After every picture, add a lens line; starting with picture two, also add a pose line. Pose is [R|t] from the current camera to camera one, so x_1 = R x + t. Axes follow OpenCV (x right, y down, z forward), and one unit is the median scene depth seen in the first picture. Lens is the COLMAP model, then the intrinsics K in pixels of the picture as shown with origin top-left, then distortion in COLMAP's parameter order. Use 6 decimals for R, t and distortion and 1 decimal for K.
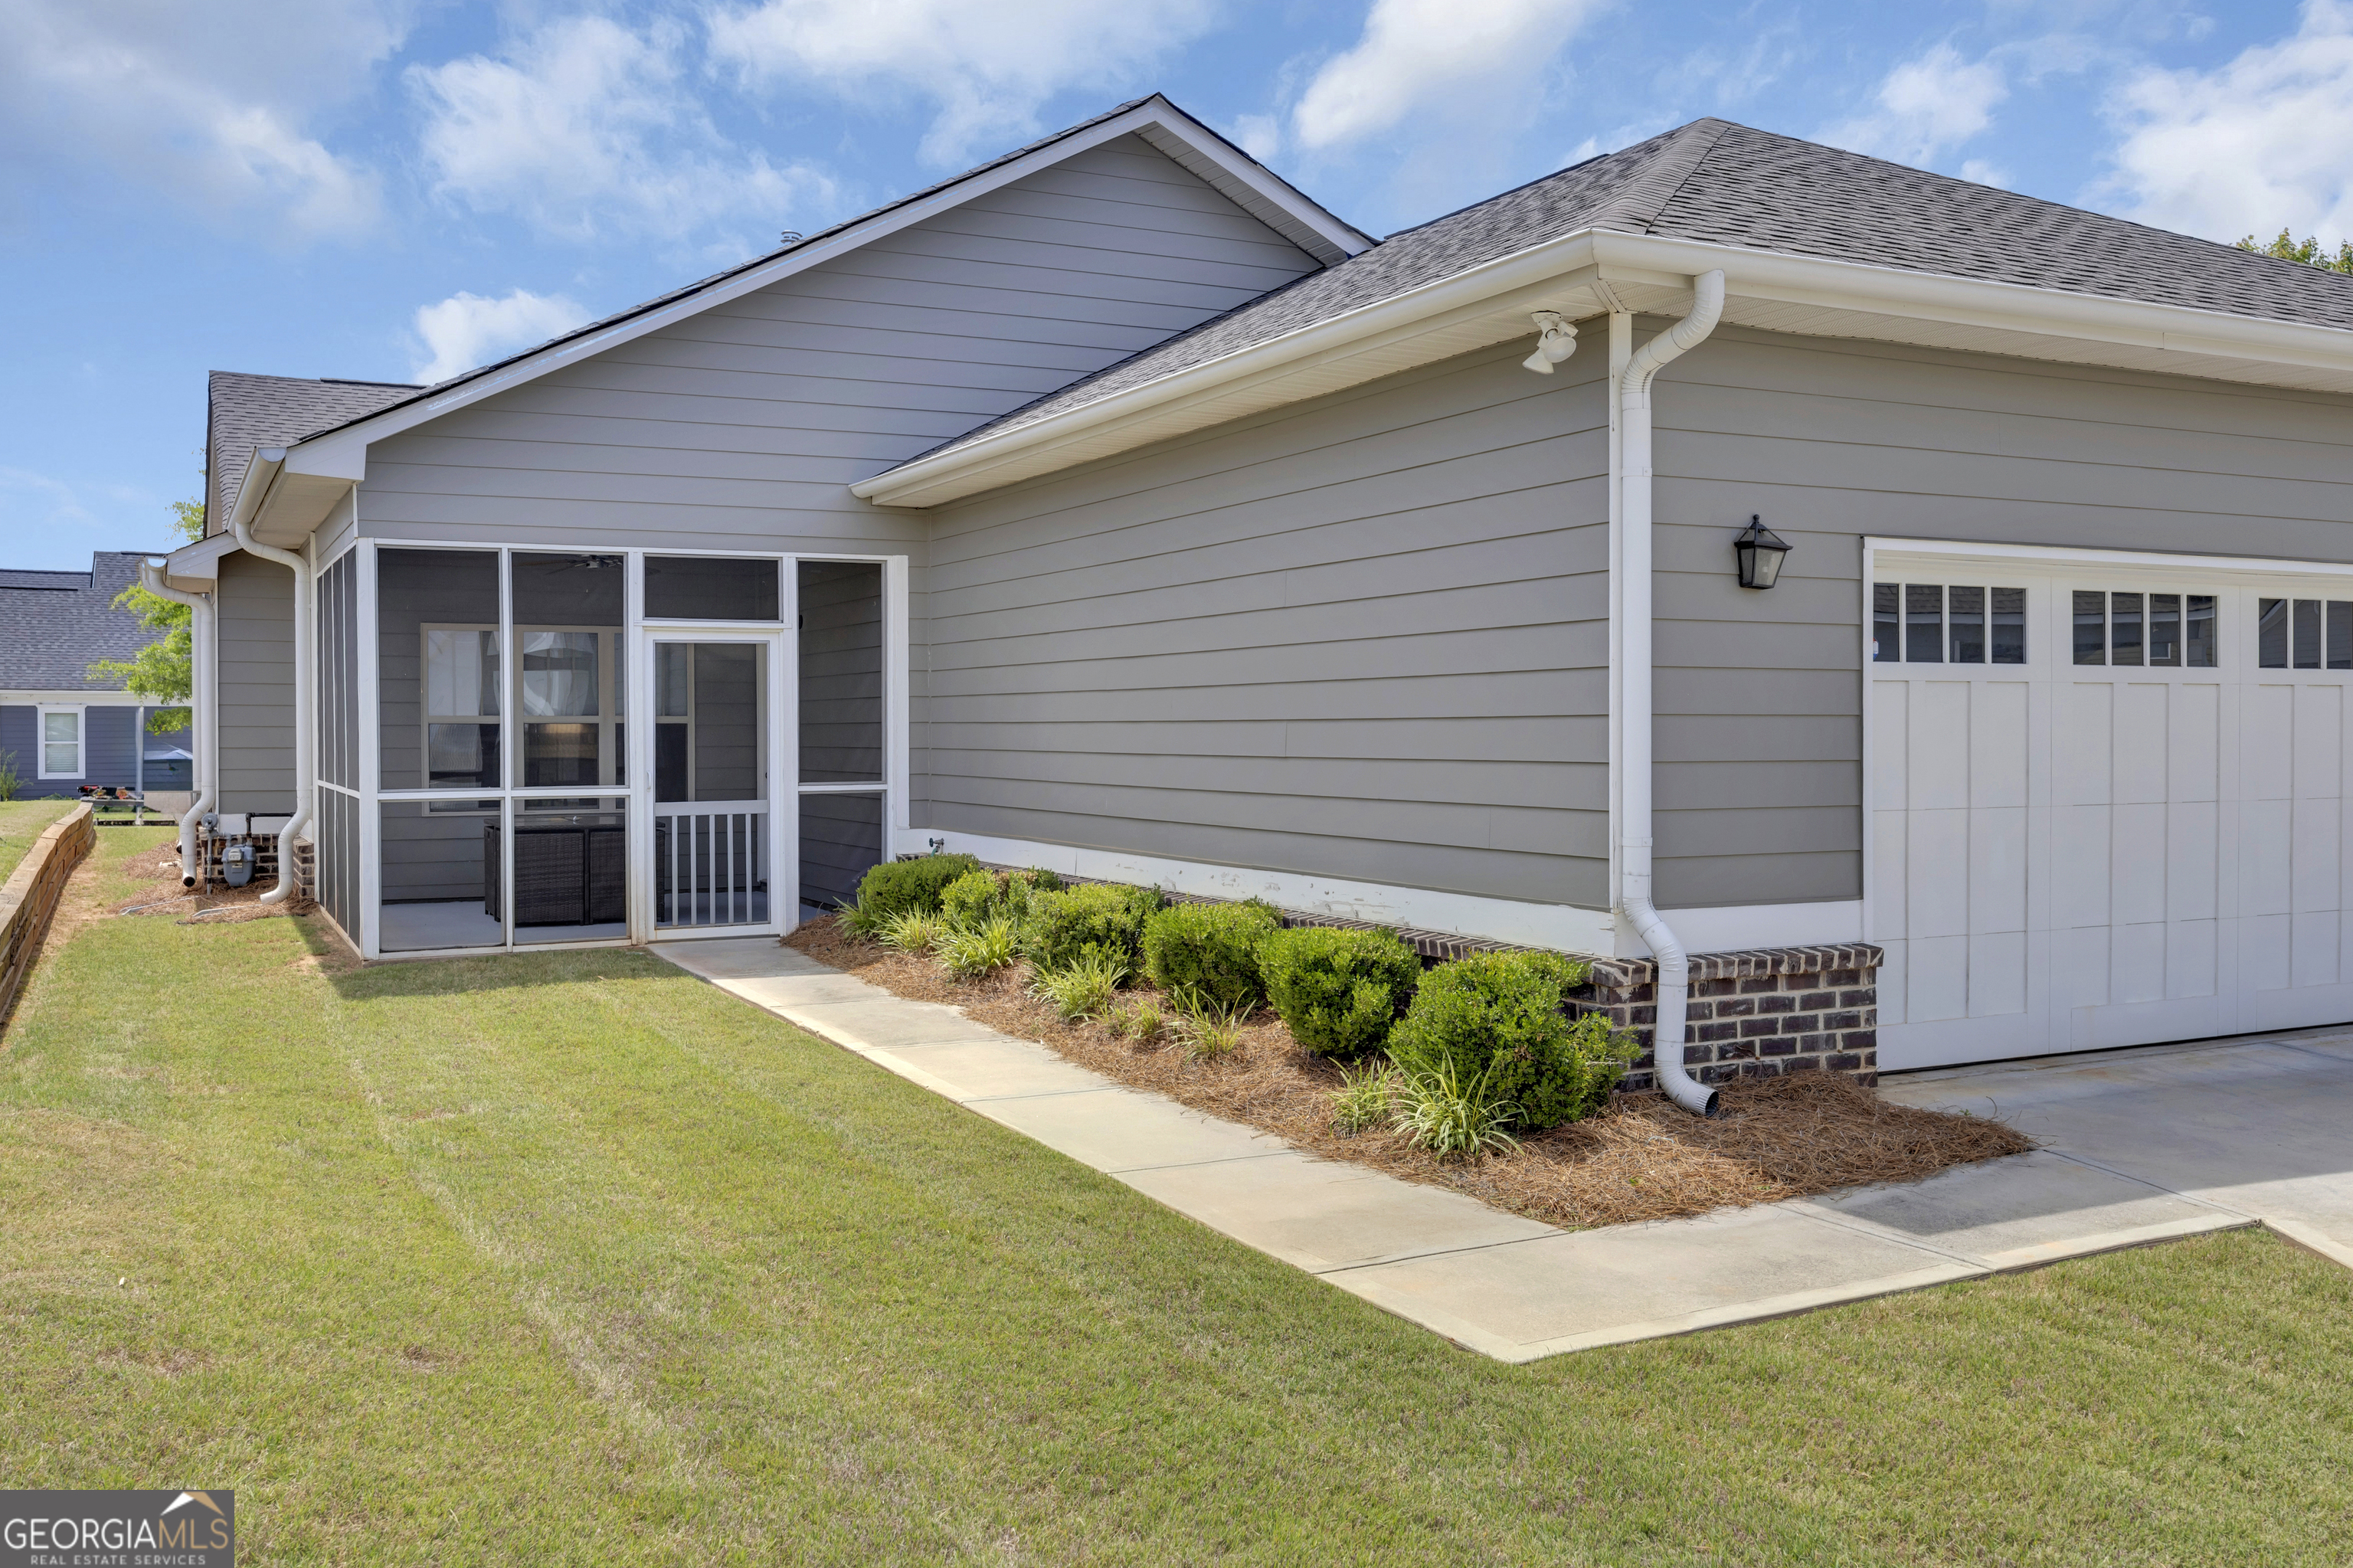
lens RADIAL K [[1982.0, 0, 1148.2], [0, 1982.0, 733.0], [0, 0, 1]] dist [0.004353, 0.008031]
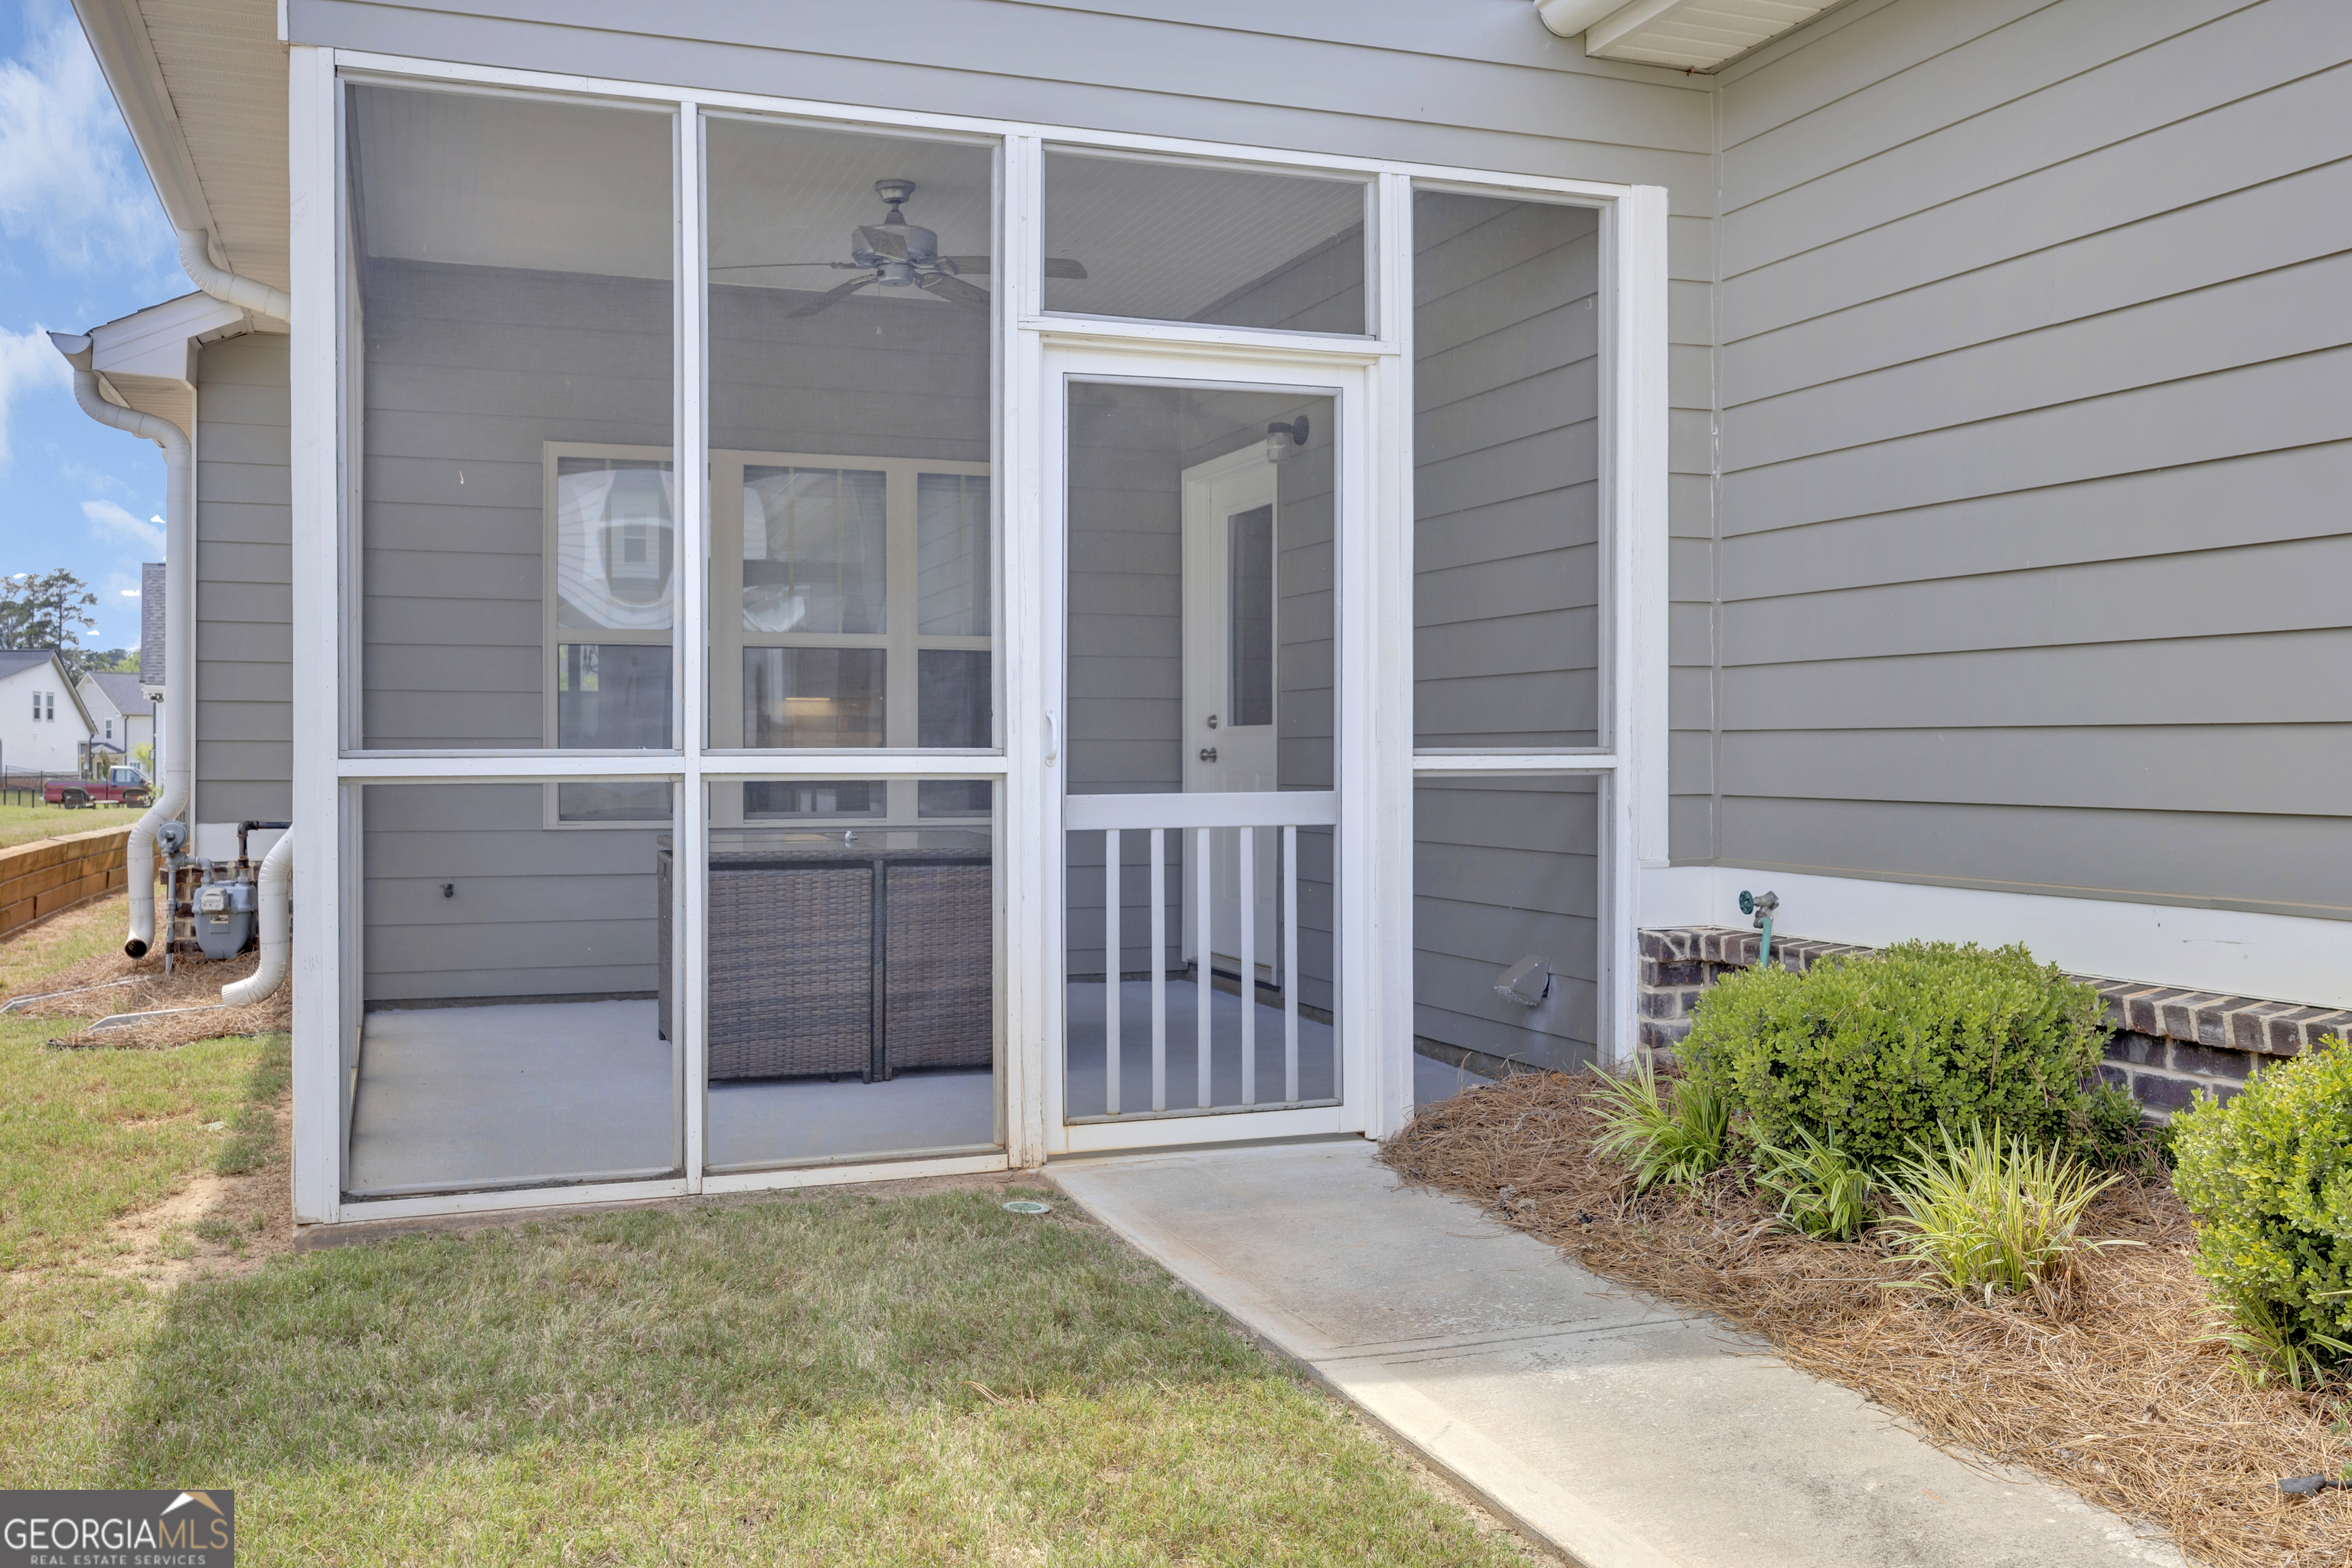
lens RADIAL K [[1981.1, 0, 1147.7], [0, 1981.1, 733.0], [0, 0, 1]] dist [0.004353, 0.008031]
pose [[0.994325, 0.001409, -0.106376, -0.186571], [-0.002670, 0.999928, -0.011705, 0.026844], [0.106352, 0.011923, 0.994257, 0.601286]]
